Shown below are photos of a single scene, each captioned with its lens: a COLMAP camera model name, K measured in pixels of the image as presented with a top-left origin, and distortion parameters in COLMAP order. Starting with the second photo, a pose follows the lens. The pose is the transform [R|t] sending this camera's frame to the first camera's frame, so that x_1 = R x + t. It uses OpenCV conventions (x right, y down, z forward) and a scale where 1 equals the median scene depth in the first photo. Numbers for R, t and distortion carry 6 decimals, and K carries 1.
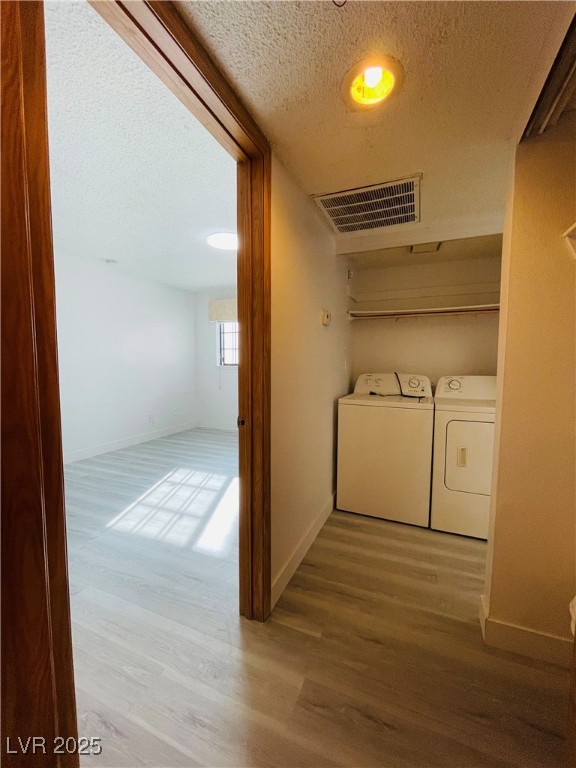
lens RADIAL K [[309.1, 0, 287.1], [0, 309.1, 382.3], [0, 0, 1]] dist [-0.001002, -0.000376]
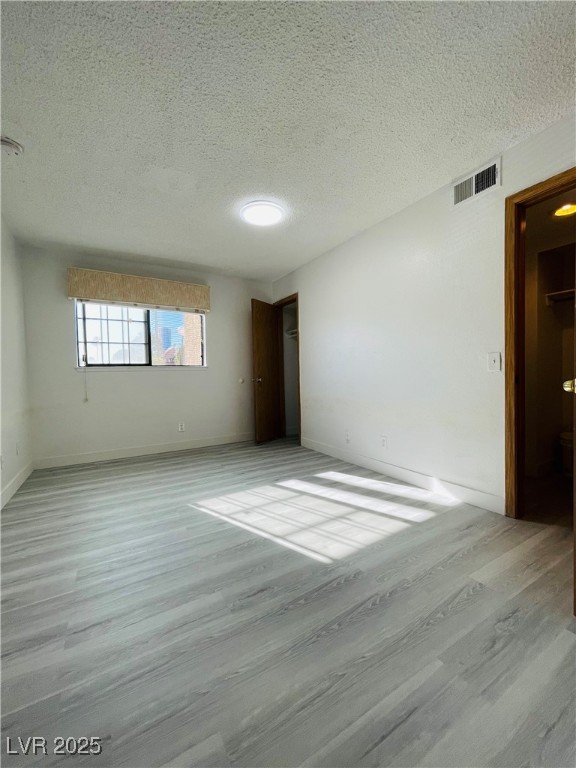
lens RADIAL K [[309.1, 0, 286.1], [0, 309.1, 384.2], [0, 0, 1]] dist [-0.001002, -0.000376]
pose [[0.593497, -0.046866, 0.803471, -0.929303], [0.076228, 0.997089, 0.001853, 0.030130], [-0.801219, 0.060147, 0.595341, 0.480314]]
